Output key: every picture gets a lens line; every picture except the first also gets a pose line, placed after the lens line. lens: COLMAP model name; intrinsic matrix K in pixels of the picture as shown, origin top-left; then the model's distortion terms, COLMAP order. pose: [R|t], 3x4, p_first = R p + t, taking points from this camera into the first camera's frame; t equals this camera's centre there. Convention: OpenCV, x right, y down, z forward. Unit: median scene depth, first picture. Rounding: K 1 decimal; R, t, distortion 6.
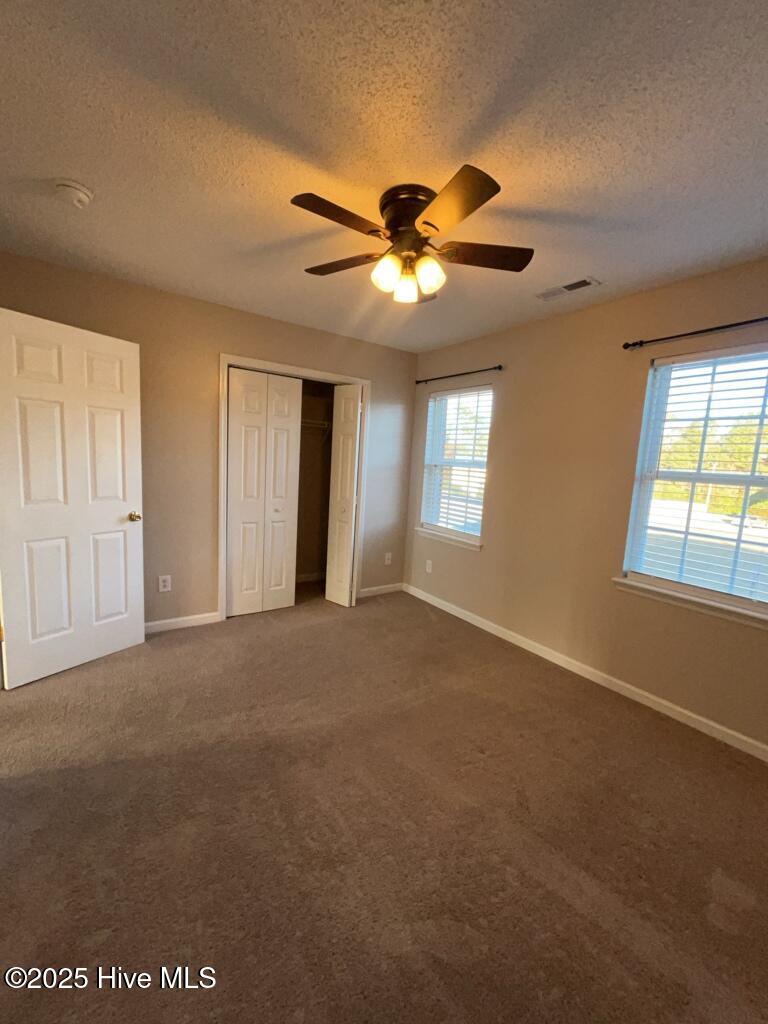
lens RADIAL K [[410.0, 0, 384.0], [0, 410.0, 512.0], [0, 0, 1]] dist [-0.000153, -0.000129]
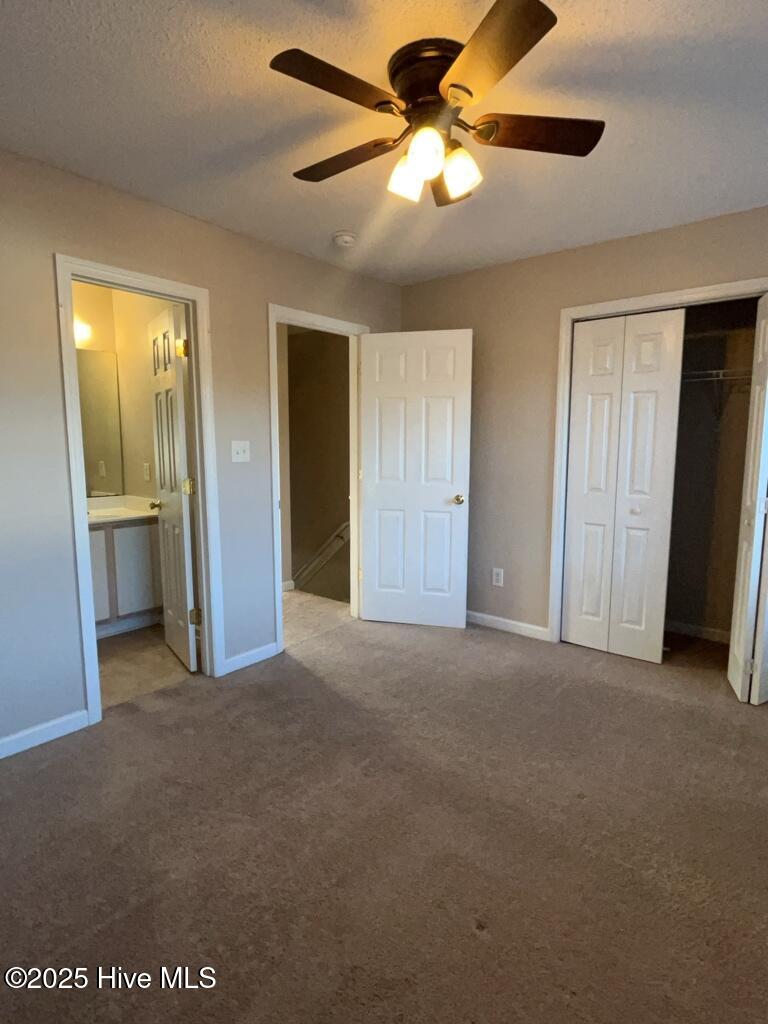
lens RADIAL K [[541.2, 0, 384.0], [0, 541.2, 512.0], [0, 0, 1]] dist [0.005067, 0.000582]
pose [[0.267433, 0.068273, -0.961155, 0.585596], [-0.107409, 0.993383, 0.040676, 0.006072], [0.957571, 0.092358, 0.272996, 0.420727]]
